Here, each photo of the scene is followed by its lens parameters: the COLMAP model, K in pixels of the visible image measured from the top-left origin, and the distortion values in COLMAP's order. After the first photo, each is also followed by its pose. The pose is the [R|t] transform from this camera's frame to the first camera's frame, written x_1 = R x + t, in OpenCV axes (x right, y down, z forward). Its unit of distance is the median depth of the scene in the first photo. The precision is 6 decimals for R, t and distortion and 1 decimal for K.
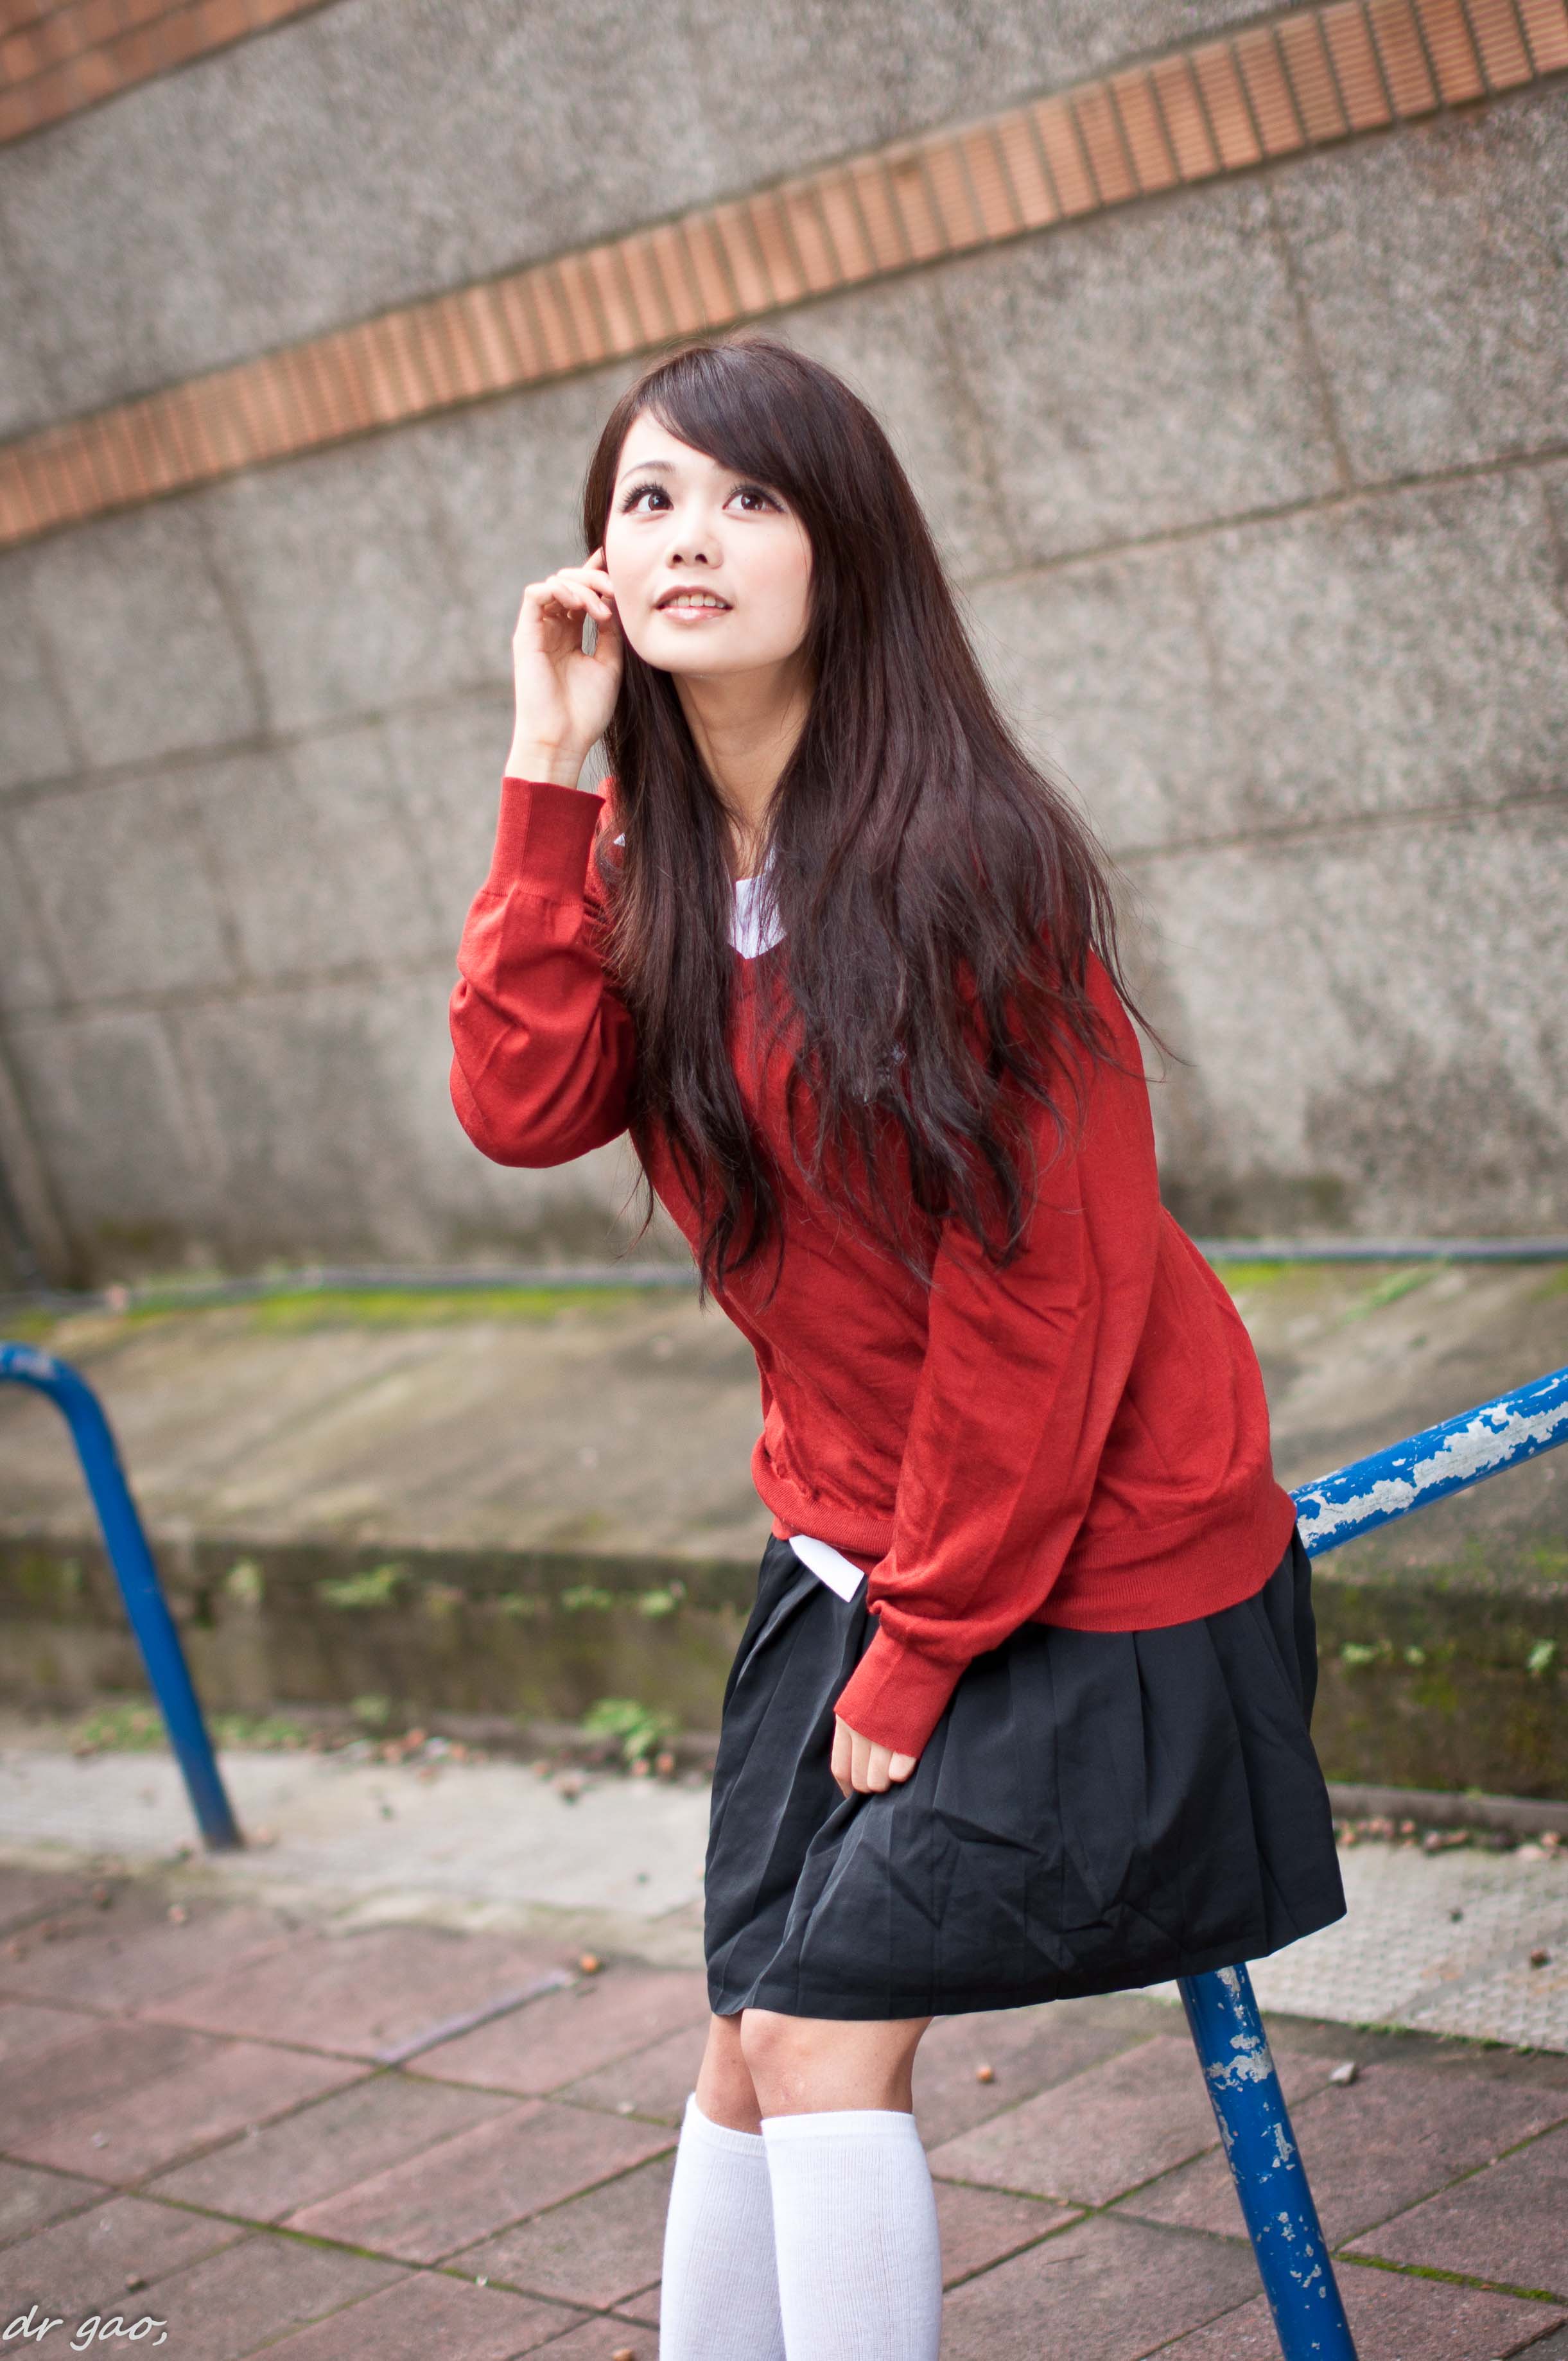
lens RADIAL K [[6019.0, 0, 785.3], [0, 6019.0, 1181.9], [0, 0, 1]] dist [0.063529, 0.000000]
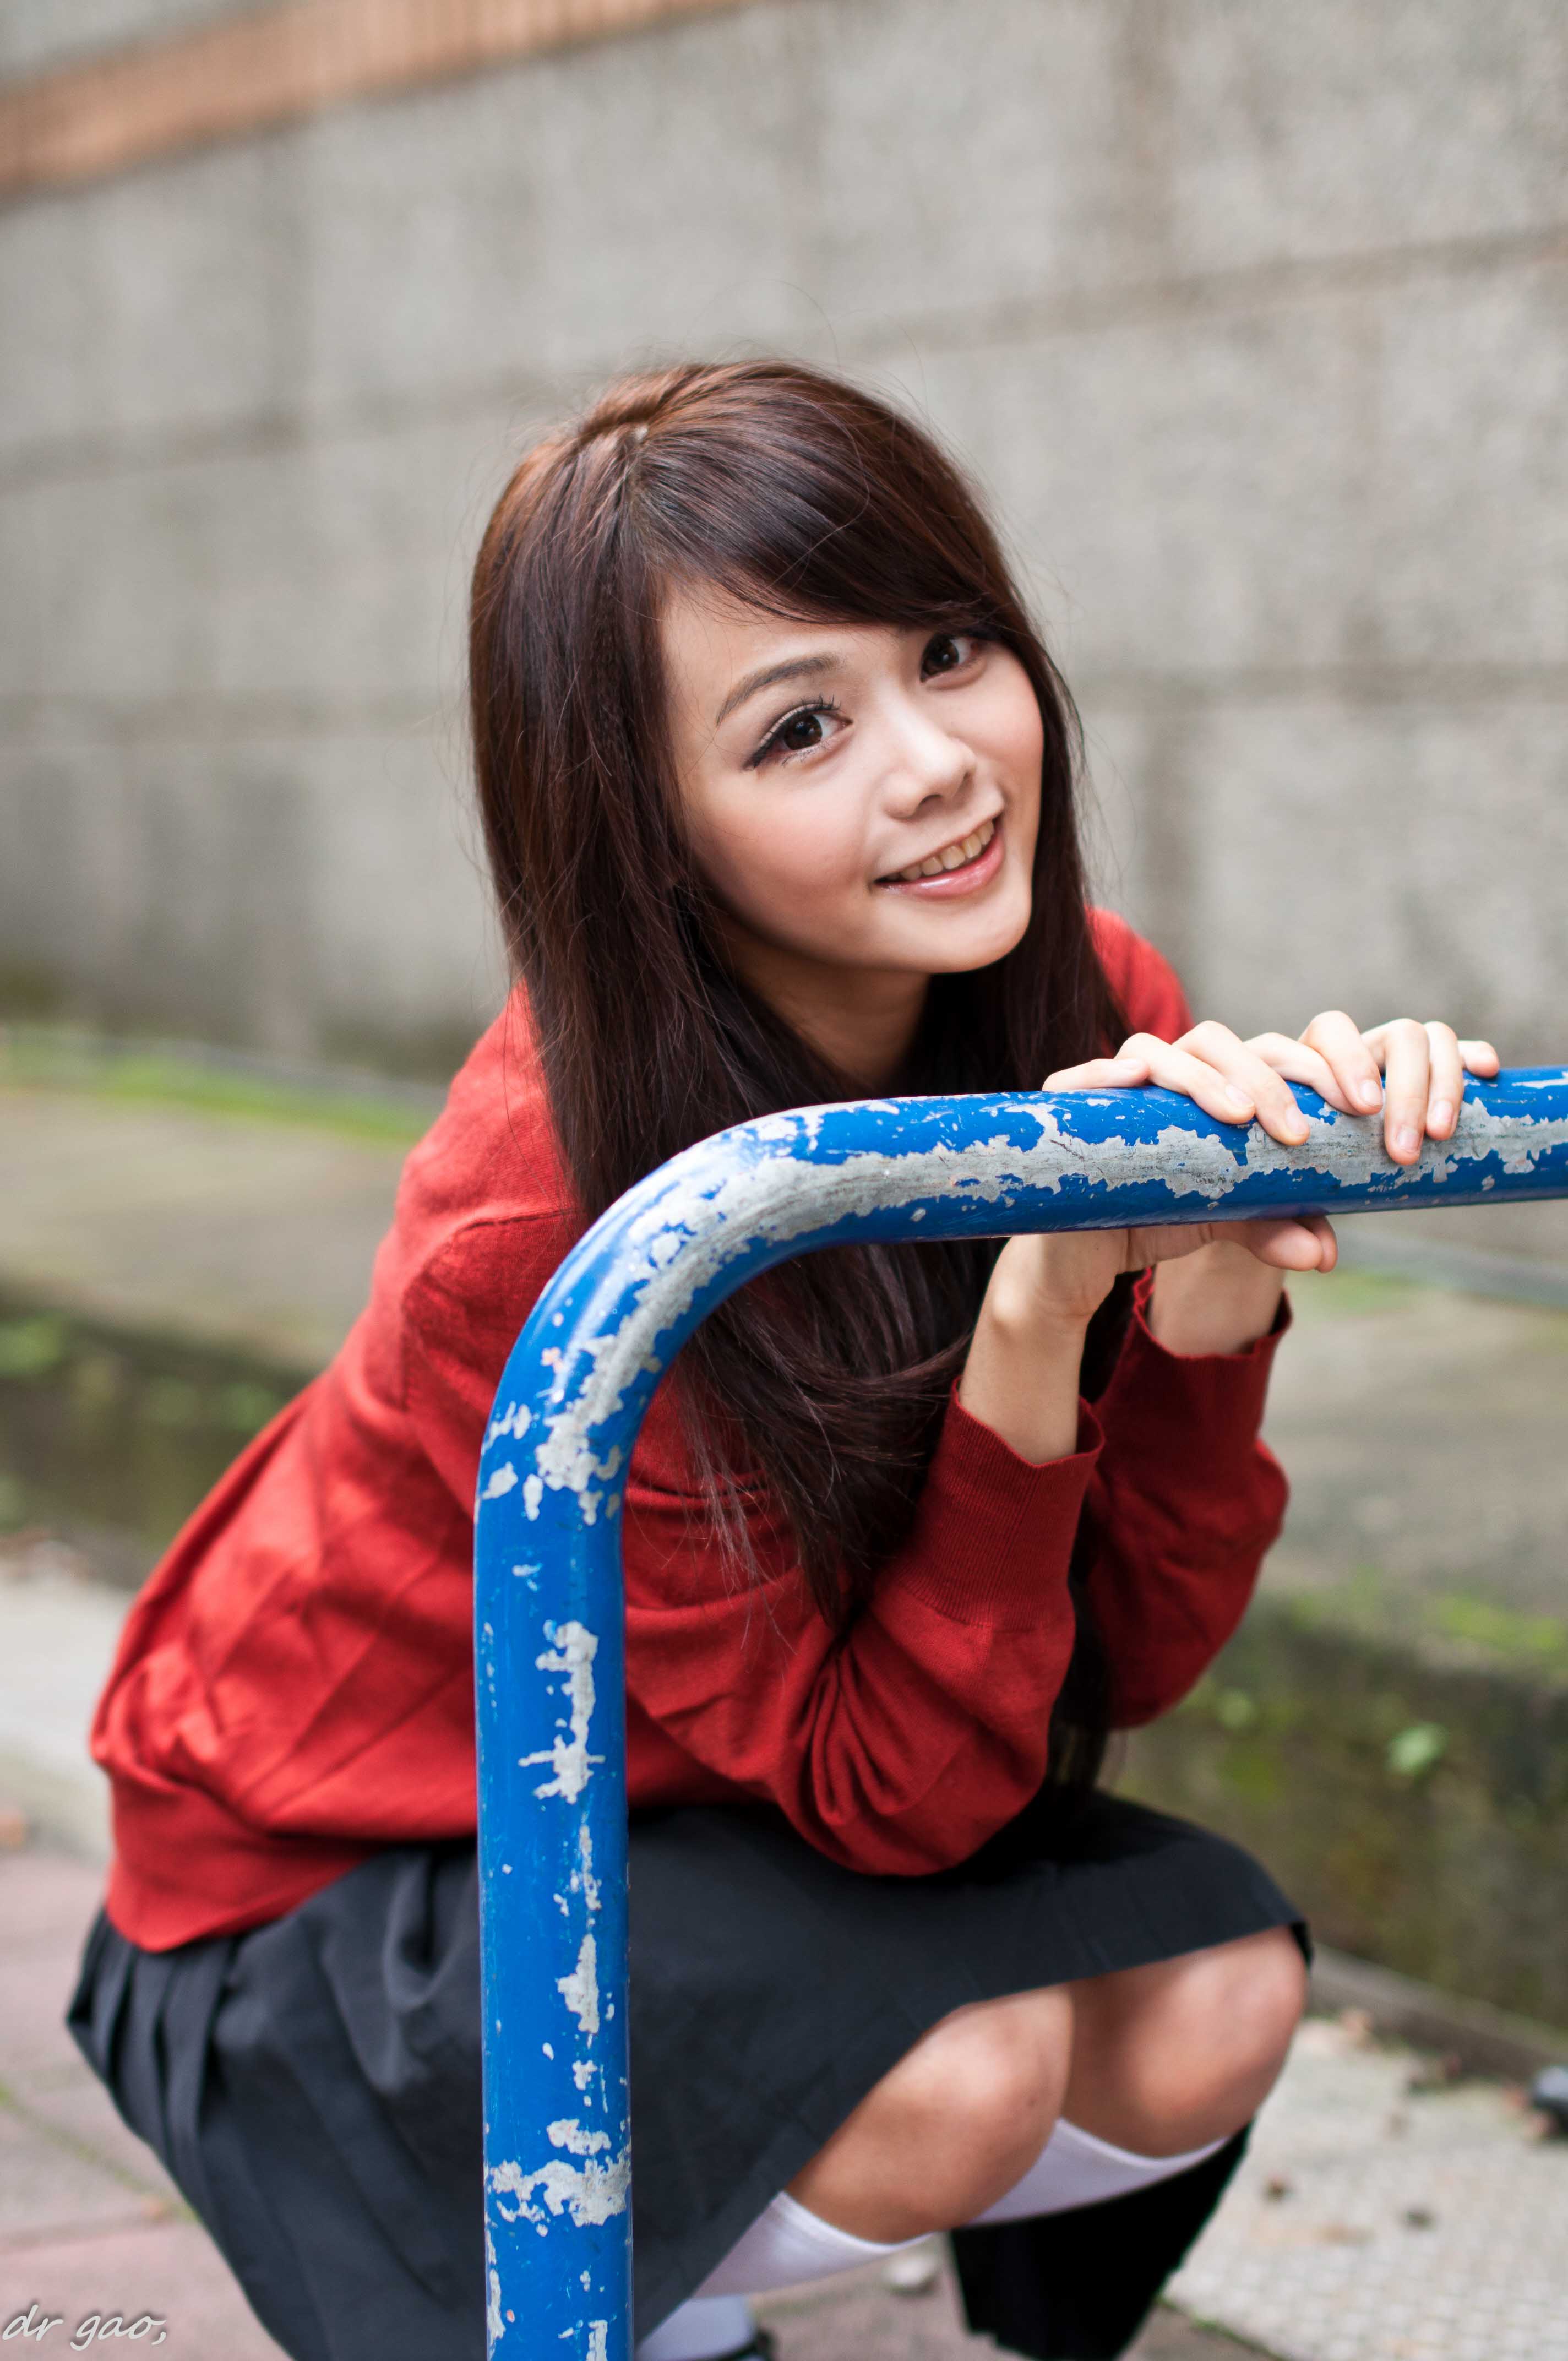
lens RADIAL K [[5055.0, 0, 782.5], [0, 5055.0, 1177.4], [0, 0, 1]] dist [0.023612, 0.000000]
pose [[0.960705, 0.274155, -0.043417, 0.053861], [-0.275894, 0.960315, -0.040953, 0.049484], [0.030467, 0.051322, 0.998217, 0.362050]]
